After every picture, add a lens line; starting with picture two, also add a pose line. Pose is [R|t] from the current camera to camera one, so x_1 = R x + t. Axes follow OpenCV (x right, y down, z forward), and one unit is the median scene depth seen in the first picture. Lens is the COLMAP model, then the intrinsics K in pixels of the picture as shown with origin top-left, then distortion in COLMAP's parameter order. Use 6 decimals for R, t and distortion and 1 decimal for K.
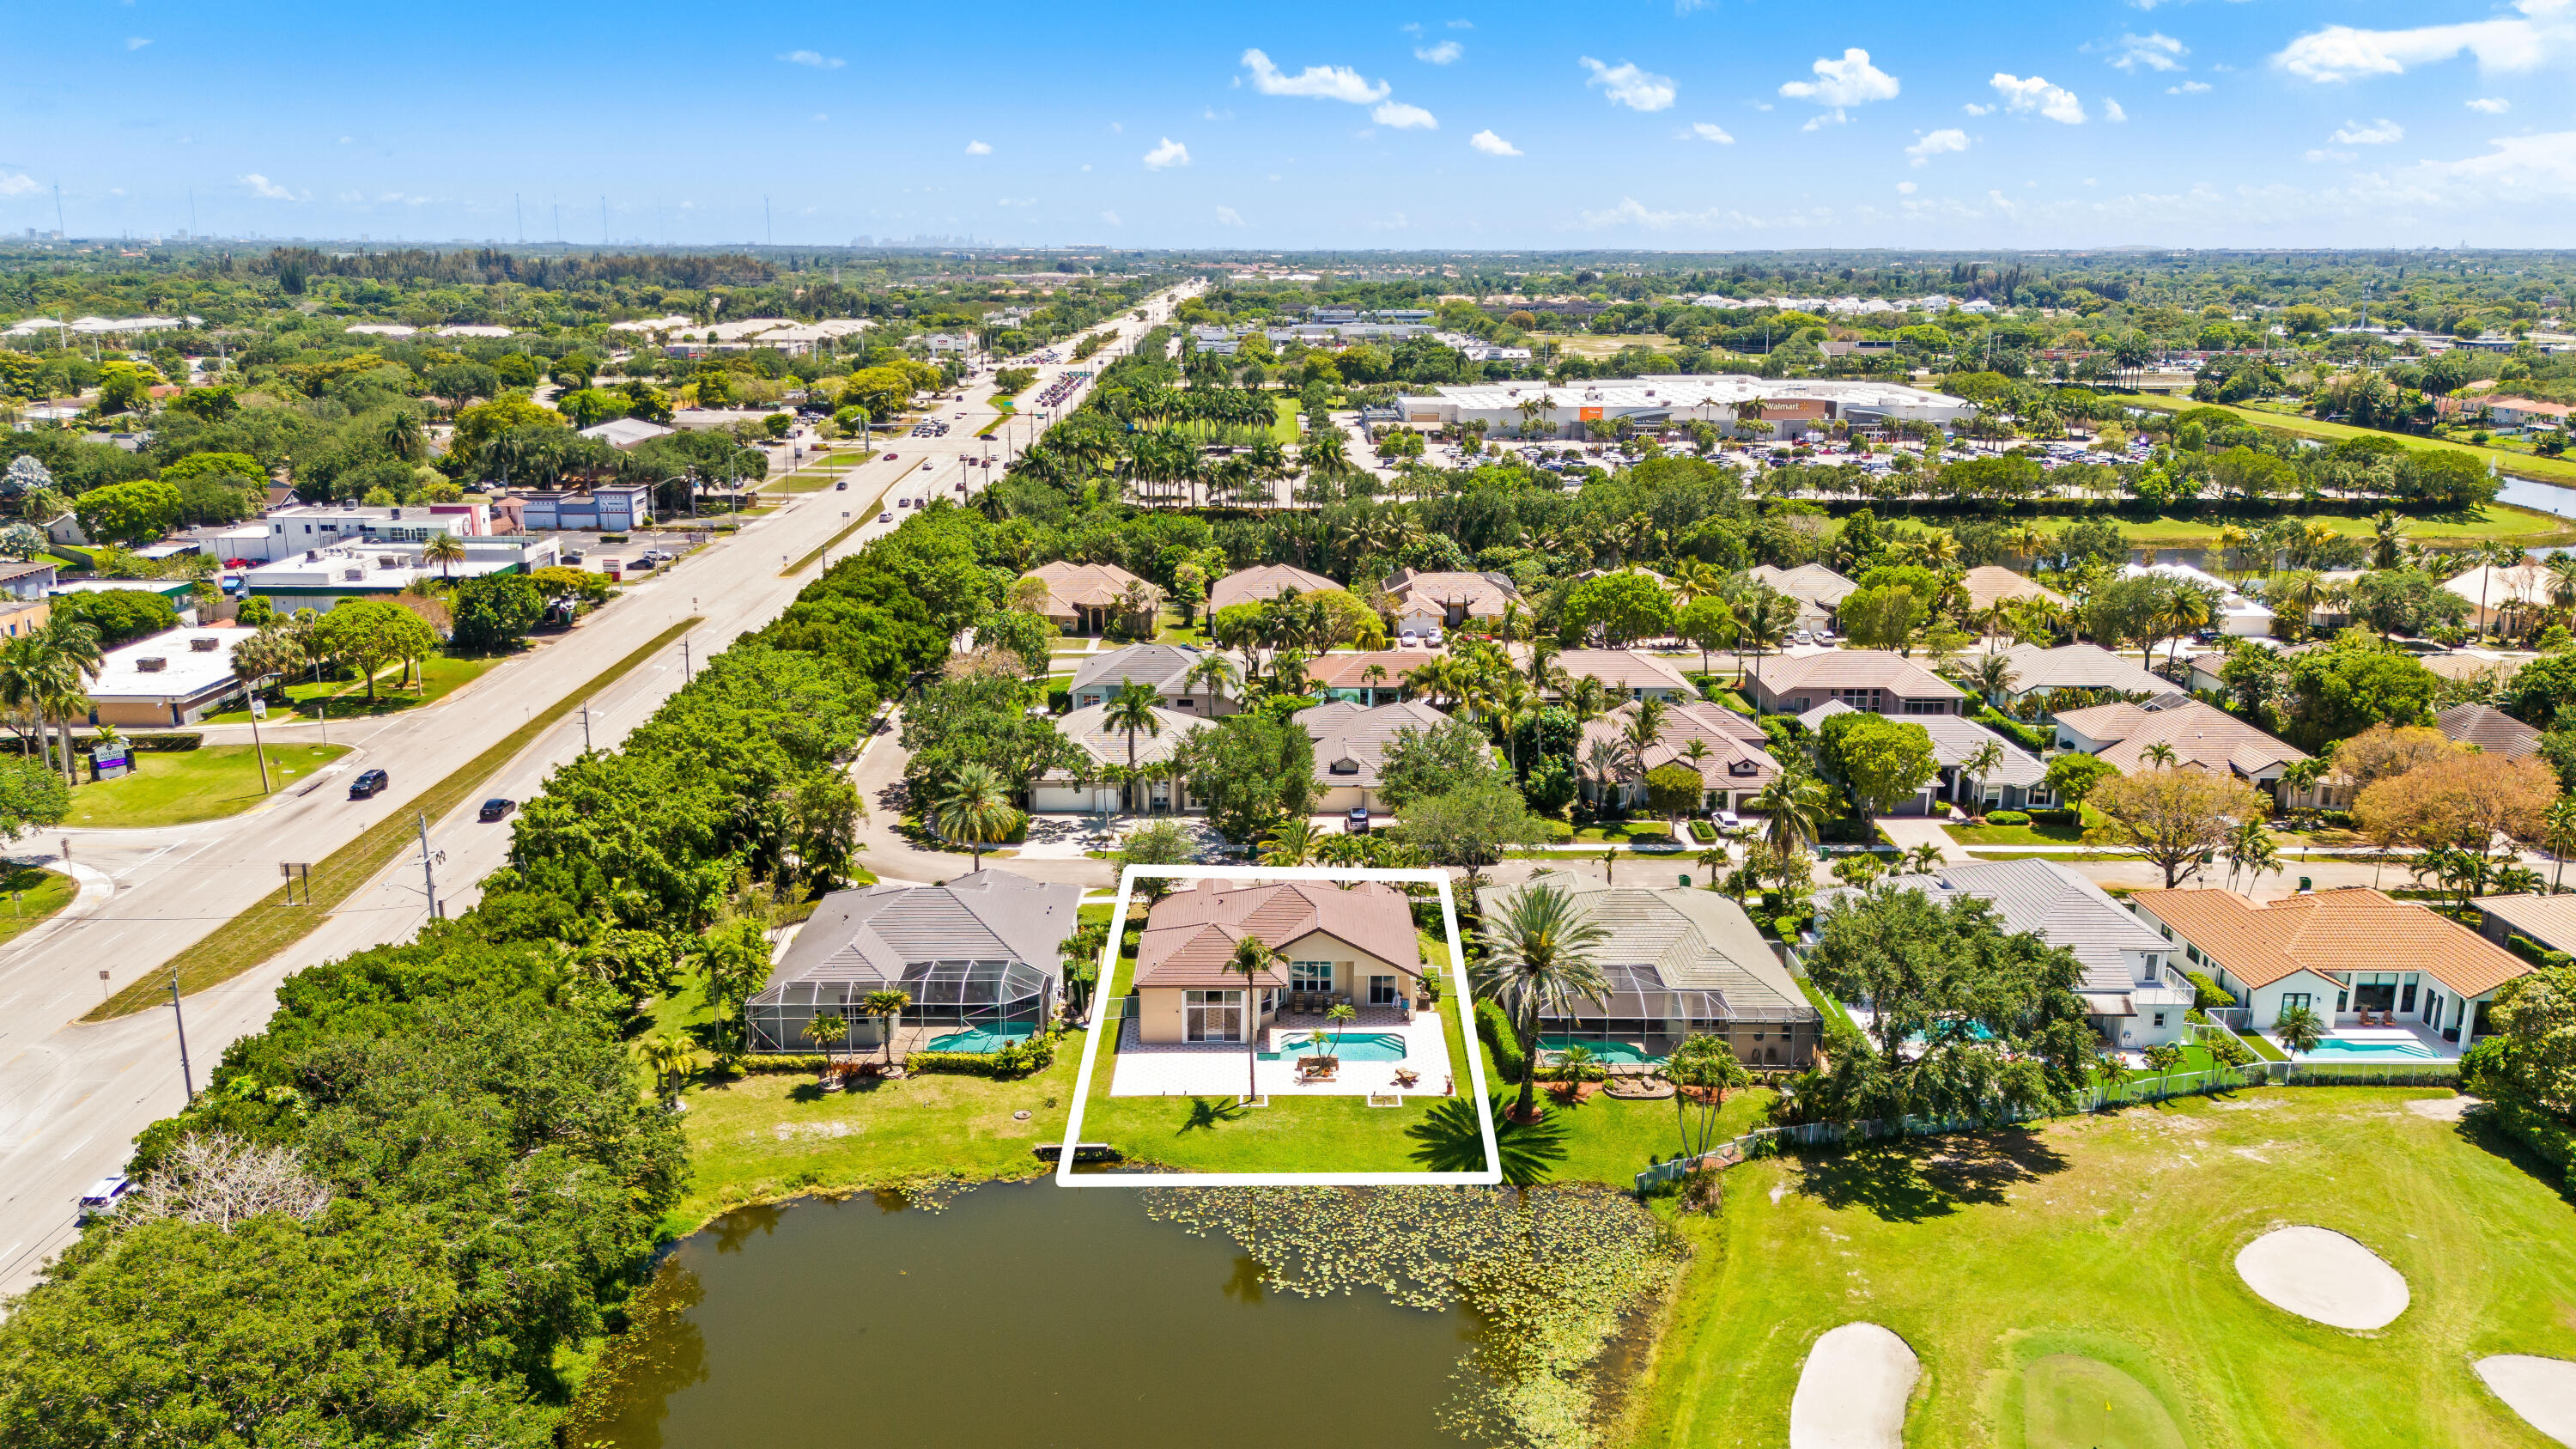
lens RADIAL K [[1879.3, 0, 1294.5], [0, 1879.3, 716.1], [0, 0, 1]] dist [0.060682, -0.058490]
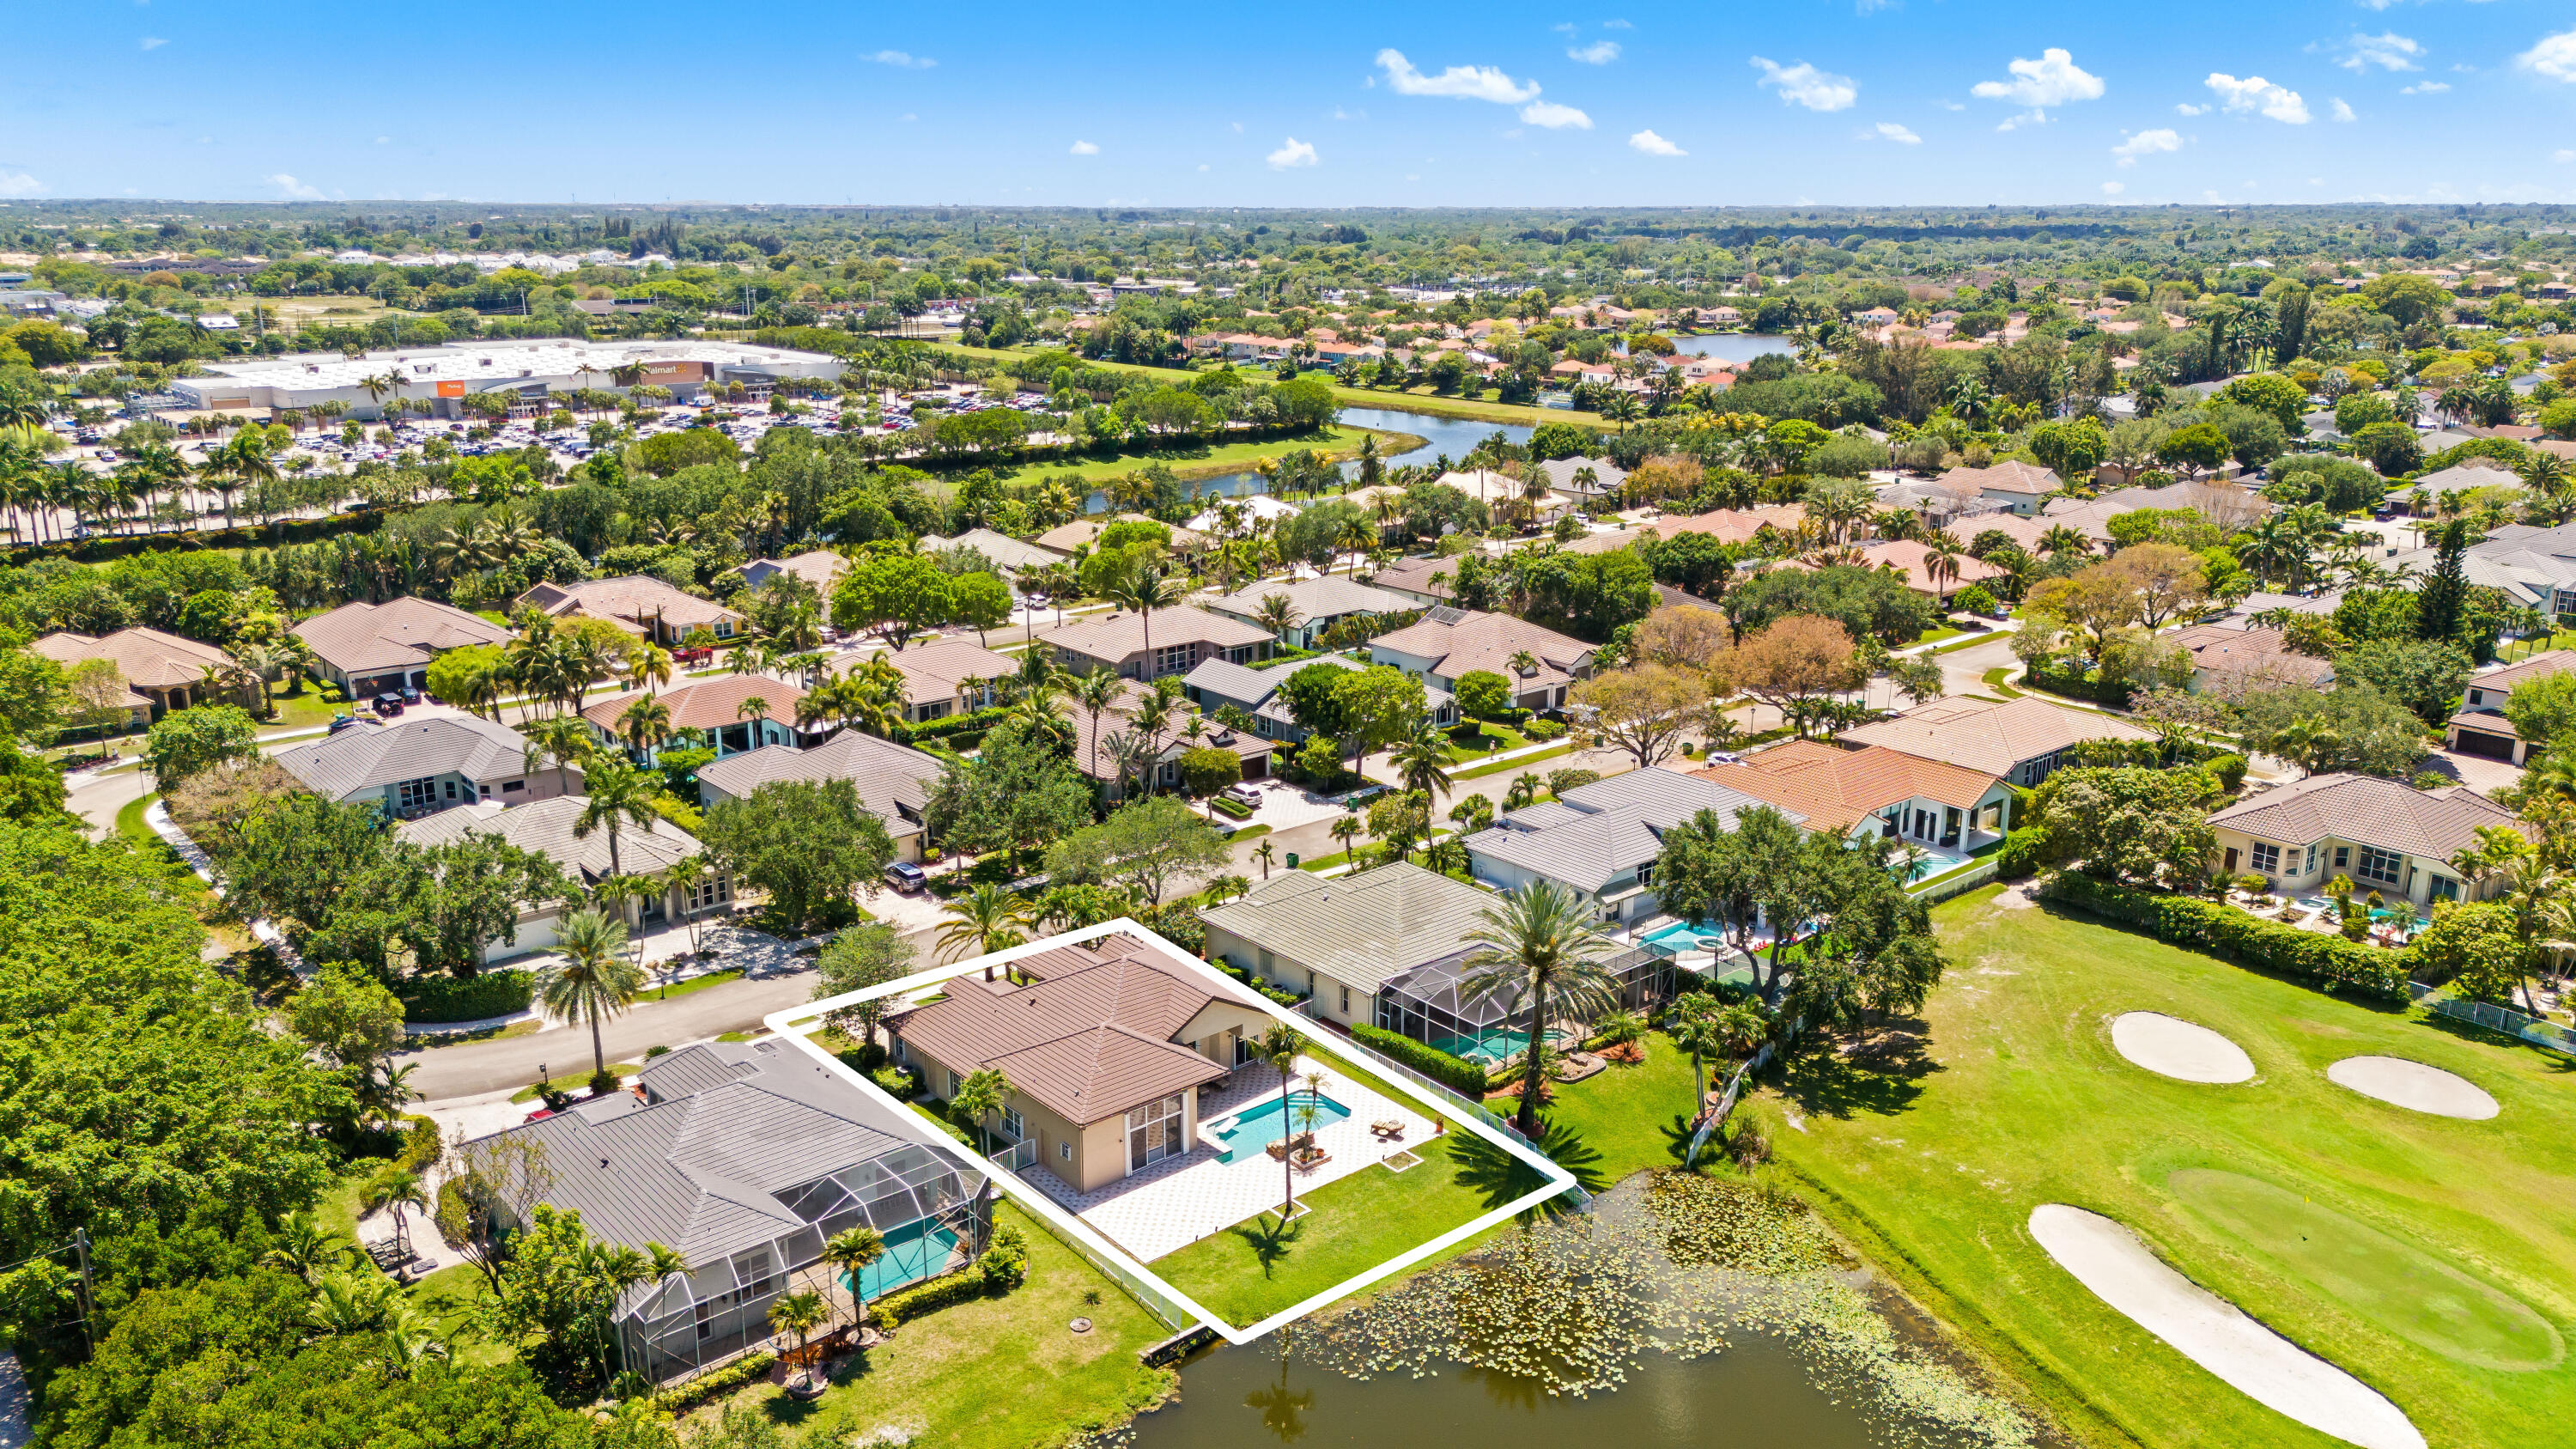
lens RADIAL K [[1879.3, 0, 1280.9], [0, 1879.3, 710.7], [0, 0, 1]] dist [0.060682, -0.058490]
pose [[0.769647, -0.166191, 0.616461, -0.209455], [0.153757, 0.985358, 0.073678, -0.033135], [-0.619680, 0.038079, 0.783930, 0.133082]]
